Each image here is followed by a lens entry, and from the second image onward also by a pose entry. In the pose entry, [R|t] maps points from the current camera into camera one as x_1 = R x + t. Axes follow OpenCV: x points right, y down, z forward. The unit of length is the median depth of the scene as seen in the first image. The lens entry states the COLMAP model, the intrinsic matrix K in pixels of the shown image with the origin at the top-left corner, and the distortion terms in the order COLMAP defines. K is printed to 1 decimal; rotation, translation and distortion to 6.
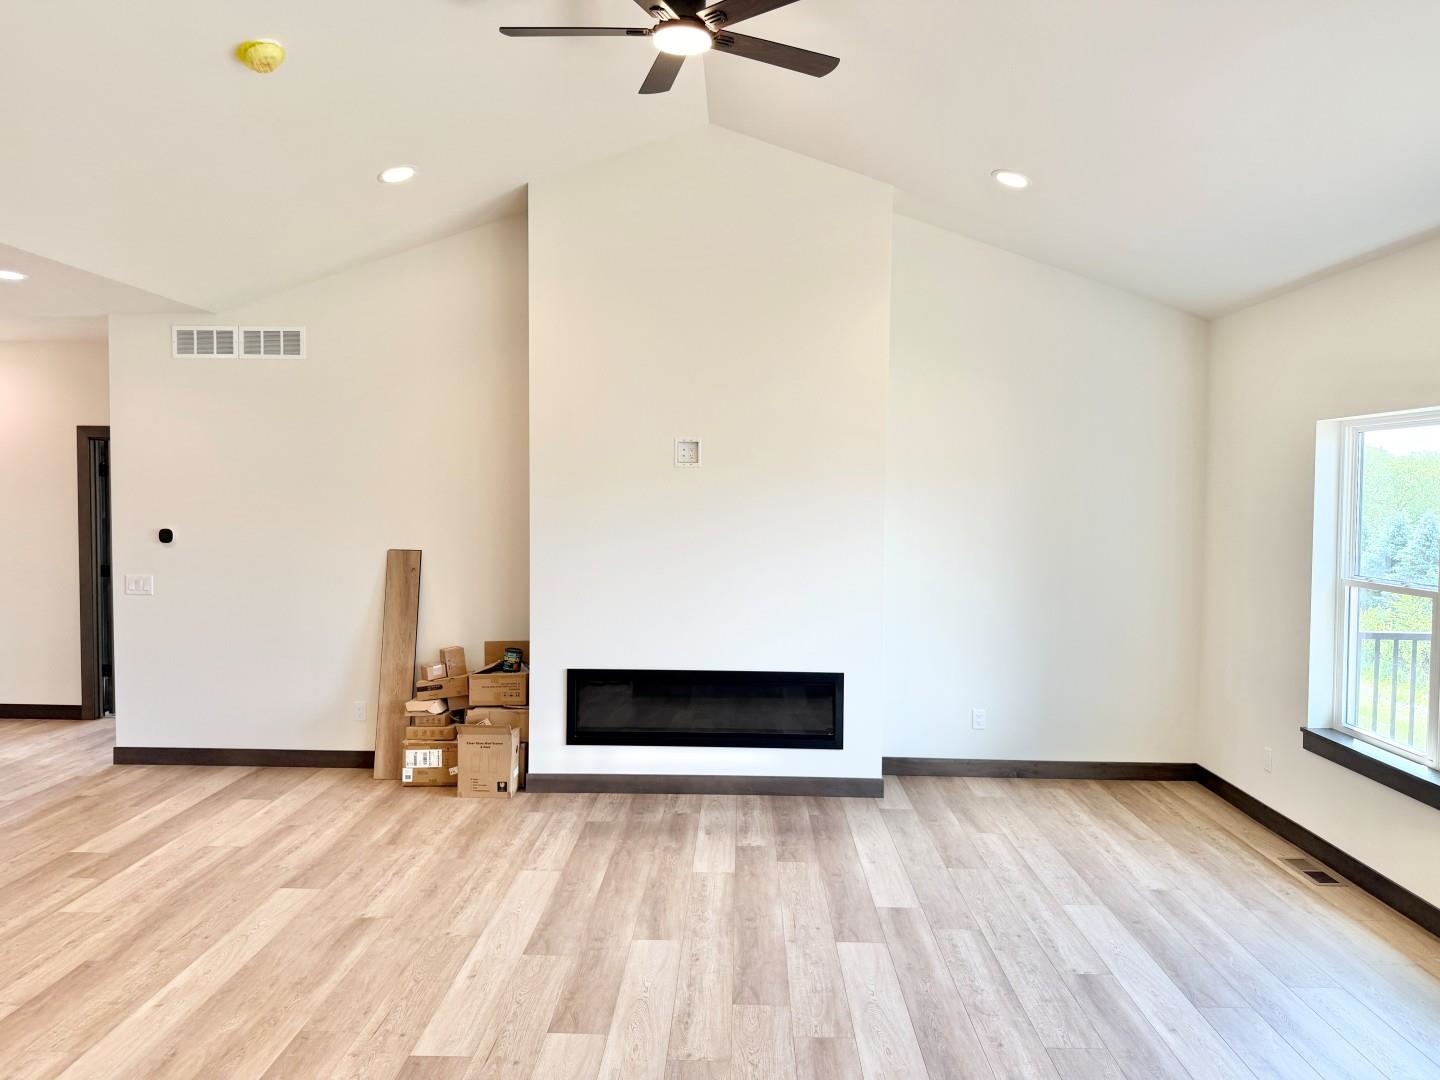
lens RADIAL K [[1009.7, 0, 722.1], [0, 1009.7, 541.6], [0, 0, 1]] dist [0.064598, -0.082306]
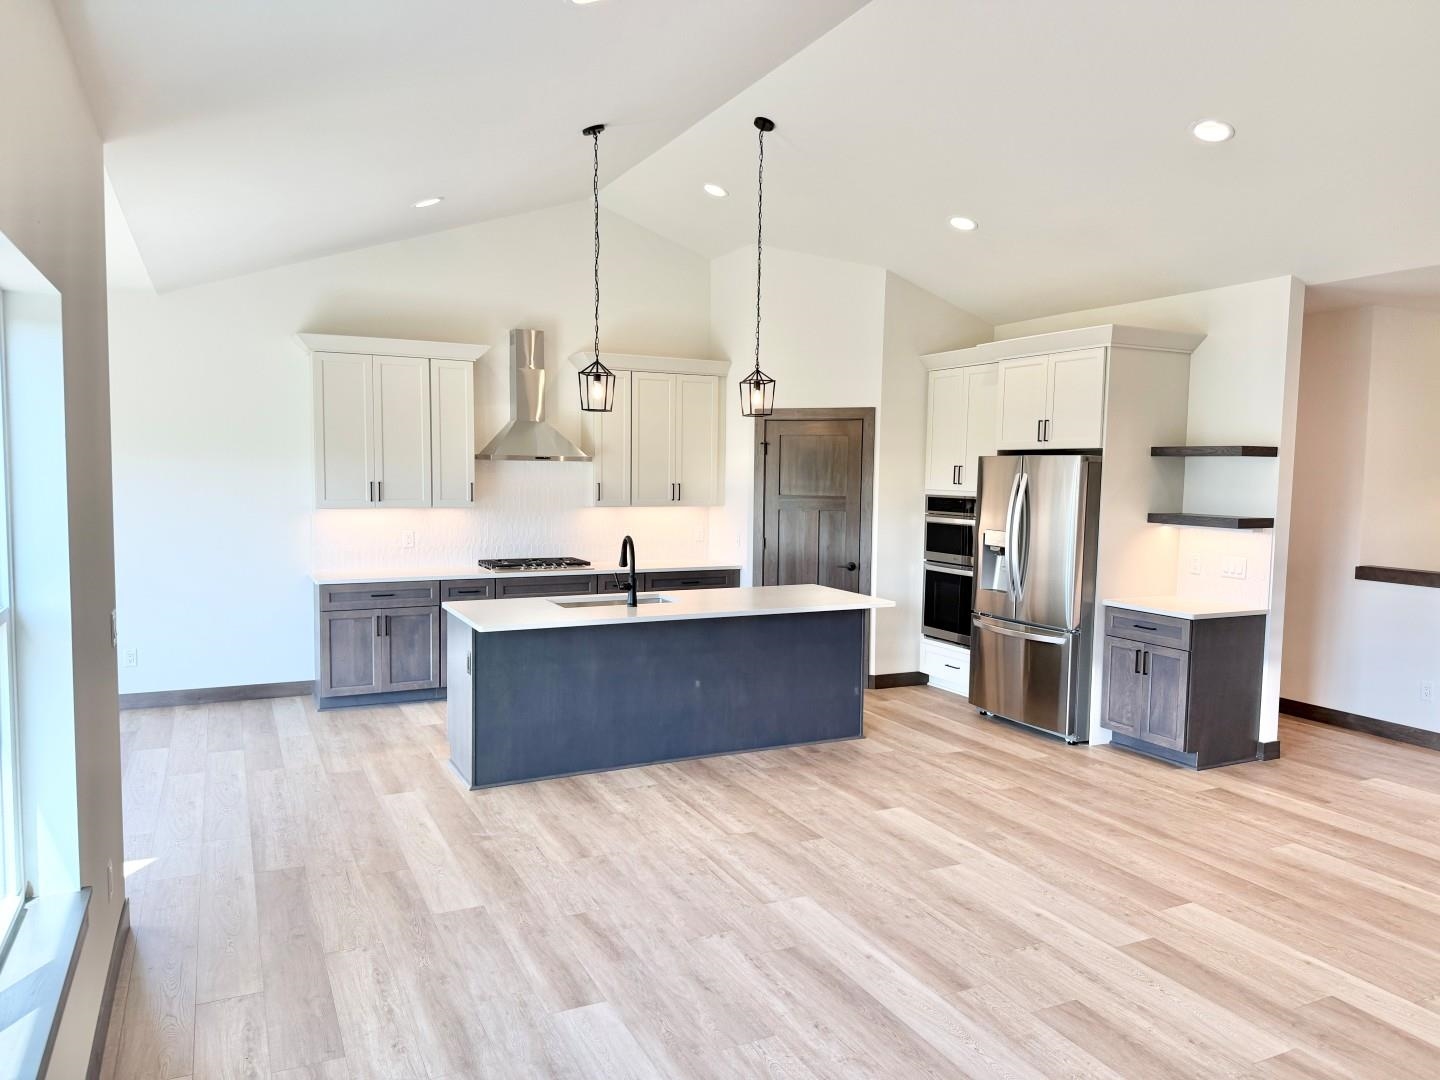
lens RADIAL K [[1009.7, 0, 718.4], [0, 1009.7, 540.1], [0, 0, 1]] dist [0.064598, -0.082306]
pose [[-0.887646, 0.011766, -0.460376, 0.546418], [-0.045944, 0.992424, 0.113948, -0.048731], [0.458228, 0.122297, -0.880381, 1.204656]]
